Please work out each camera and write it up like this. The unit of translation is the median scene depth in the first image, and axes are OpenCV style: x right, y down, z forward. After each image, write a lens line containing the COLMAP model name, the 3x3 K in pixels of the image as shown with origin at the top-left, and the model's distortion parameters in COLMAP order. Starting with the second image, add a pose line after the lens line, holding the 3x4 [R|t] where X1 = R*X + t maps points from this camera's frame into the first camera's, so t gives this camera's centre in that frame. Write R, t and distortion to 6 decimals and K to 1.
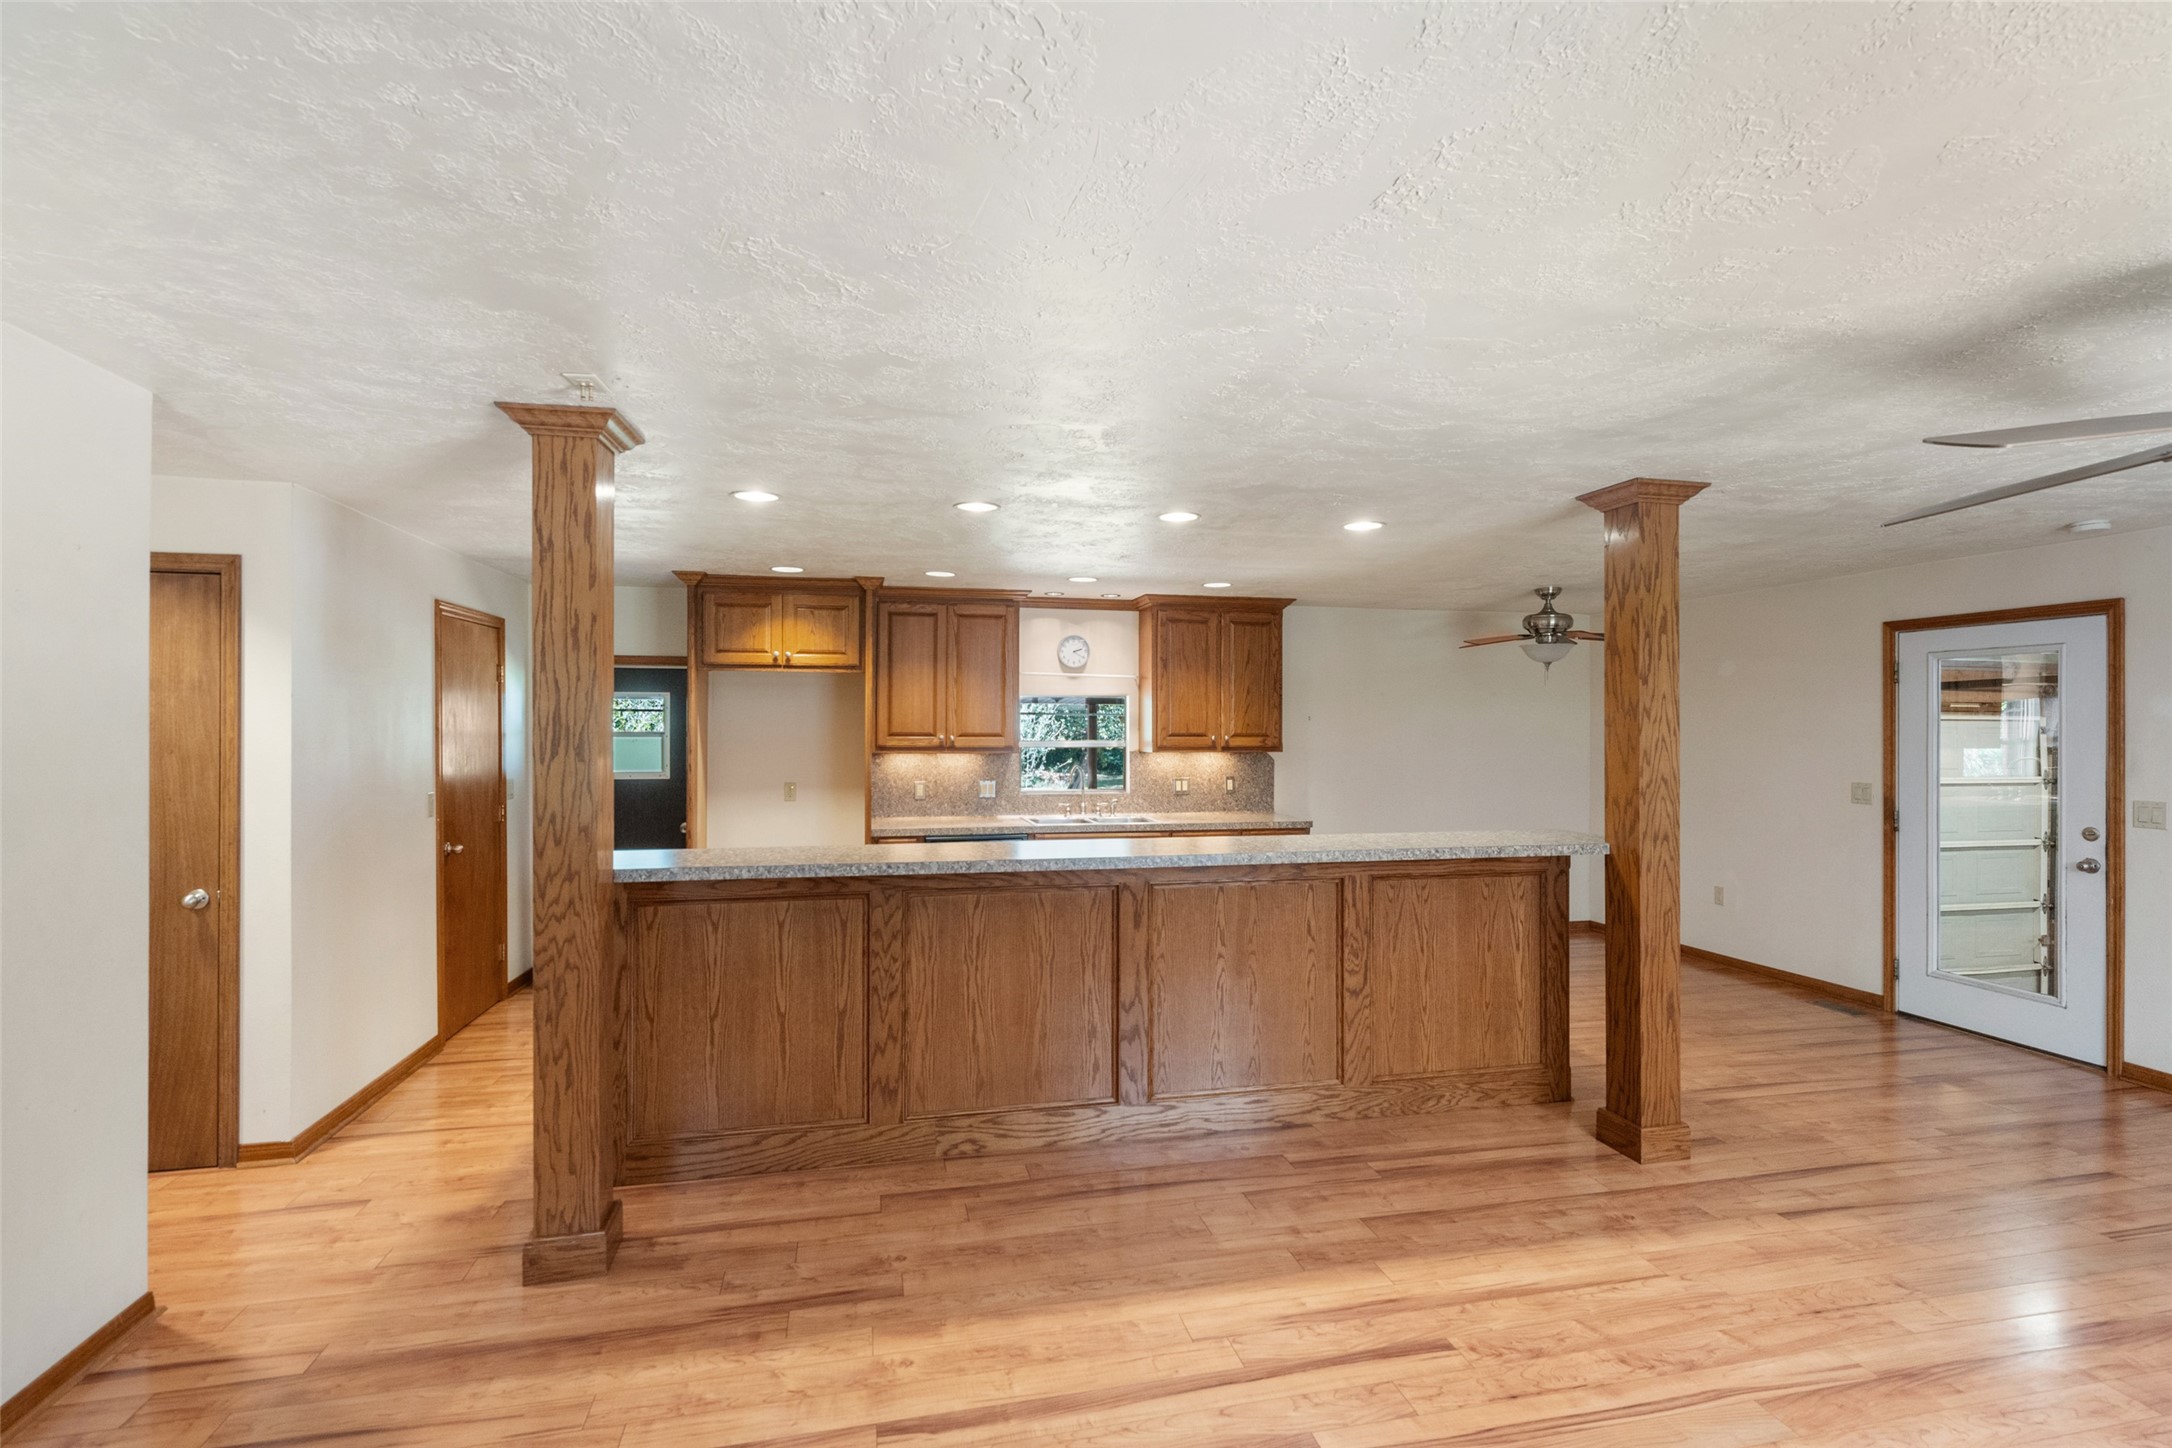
lens RADIAL K [[994.0, 0, 1094.7], [0, 994.0, 725.1], [0, 0, 1]] dist [0.000204, -0.000840]
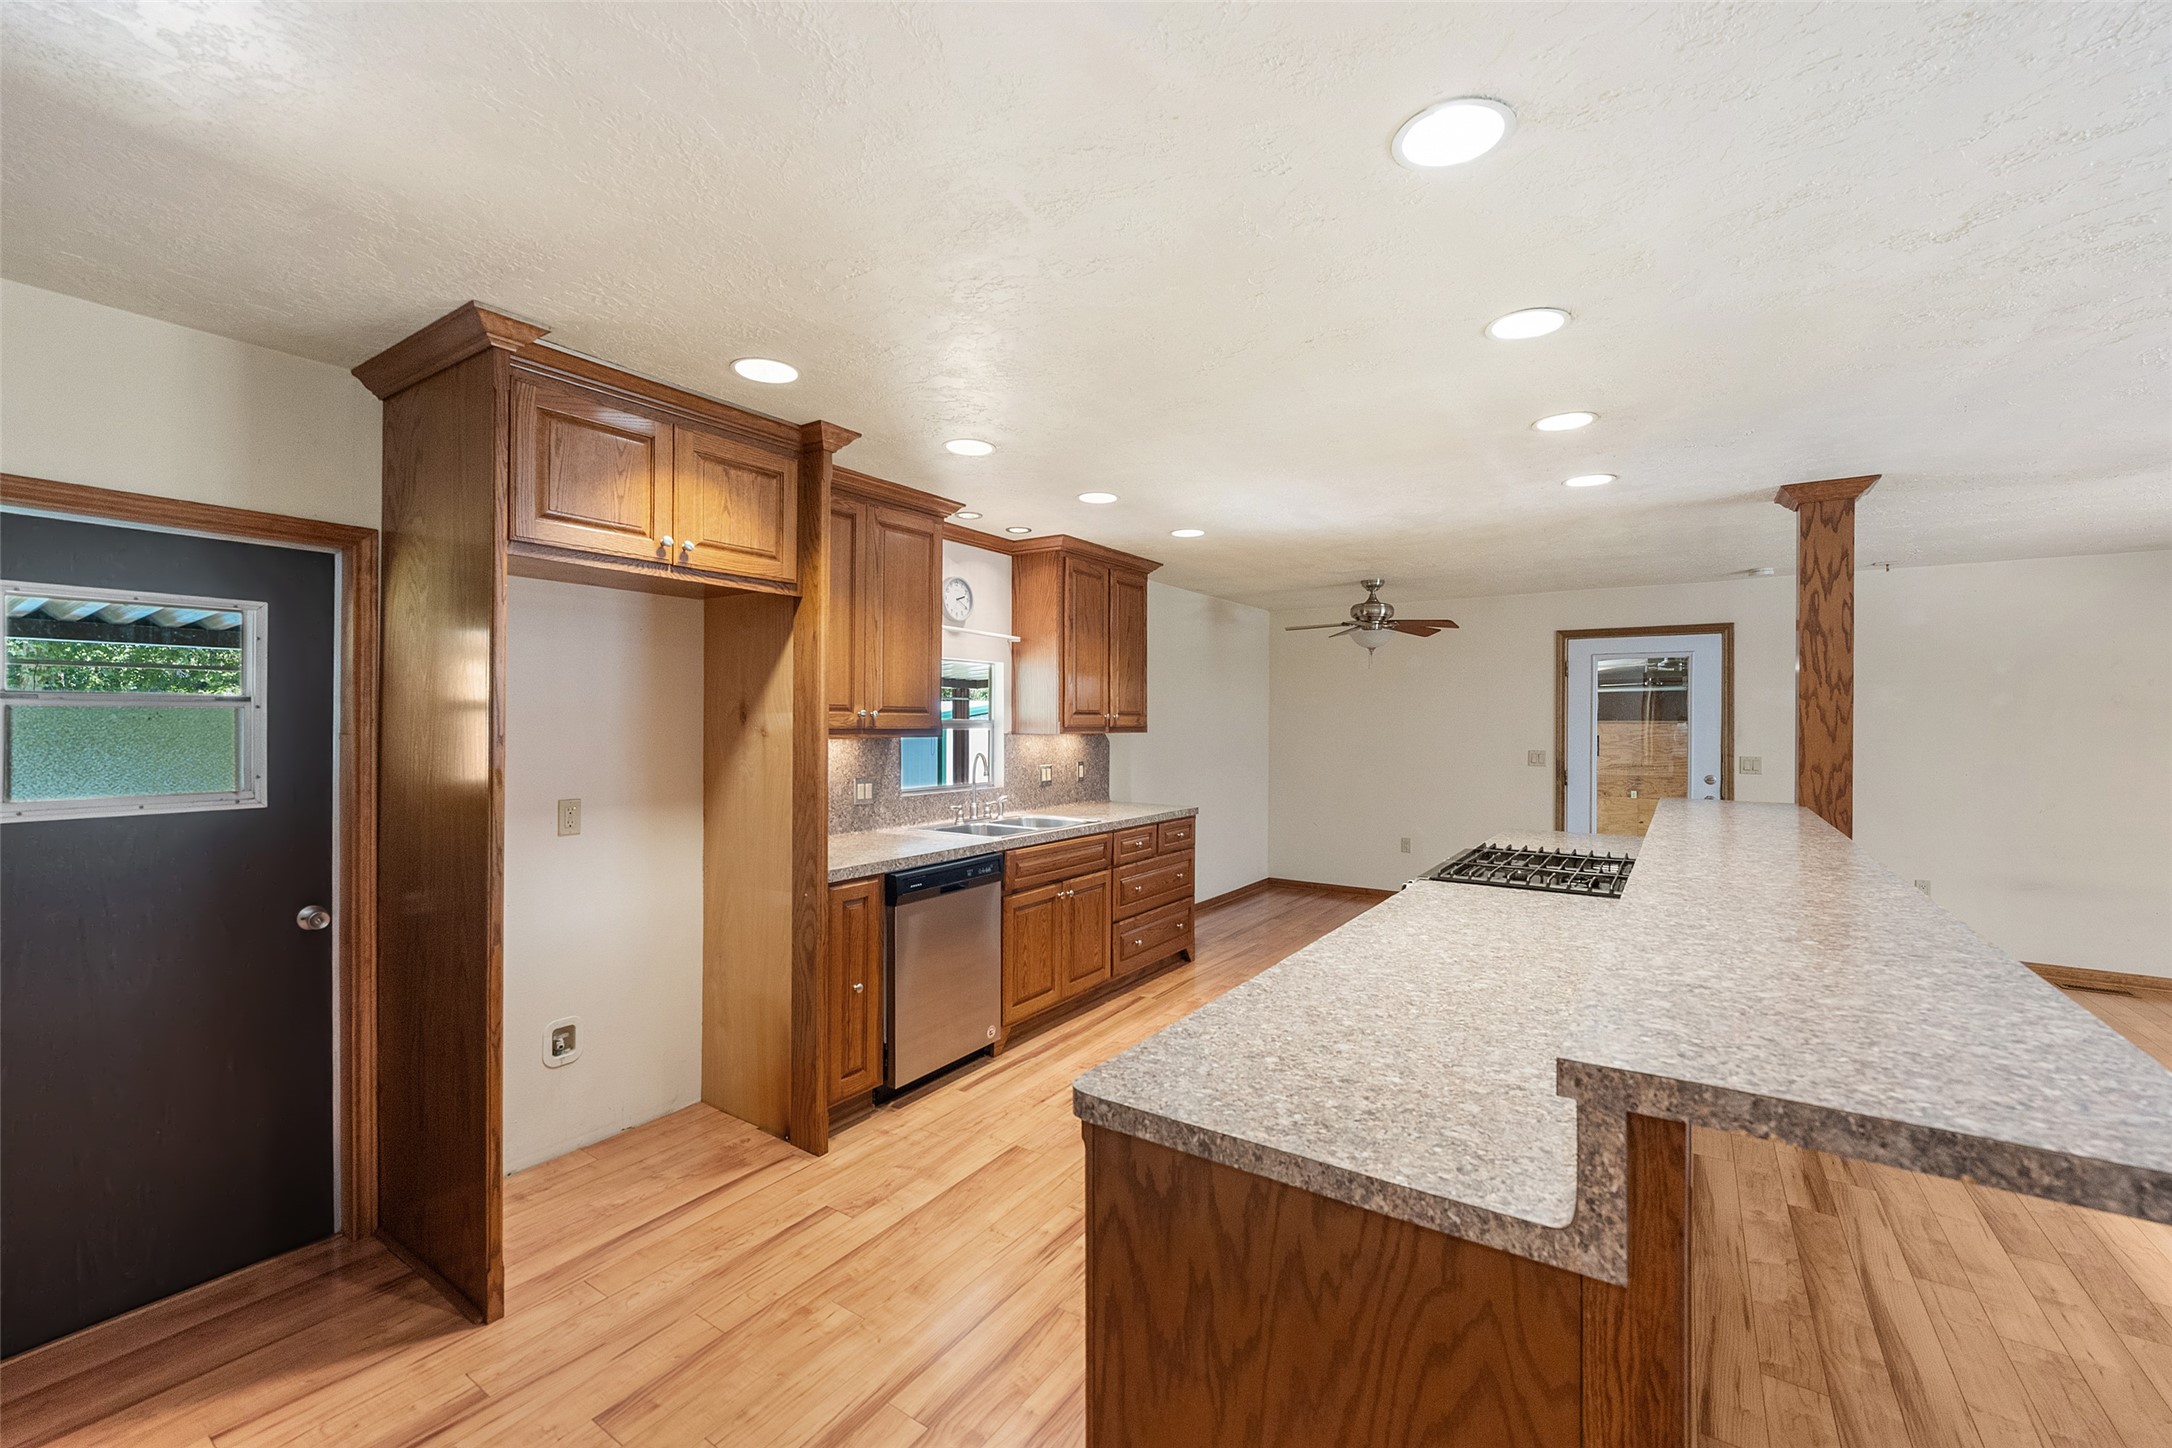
lens RADIAL K [[883.0, 0, 1076.2], [0, 883.0, 720.9], [0, 0, 1]] dist [0.003219, 0.000249]
pose [[0.729683, 0.000122, 0.683785, -0.502236], [-0.005008, 0.999974, 0.005166, 0.015960], [-0.683767, -0.007194, 0.729665, 0.571670]]
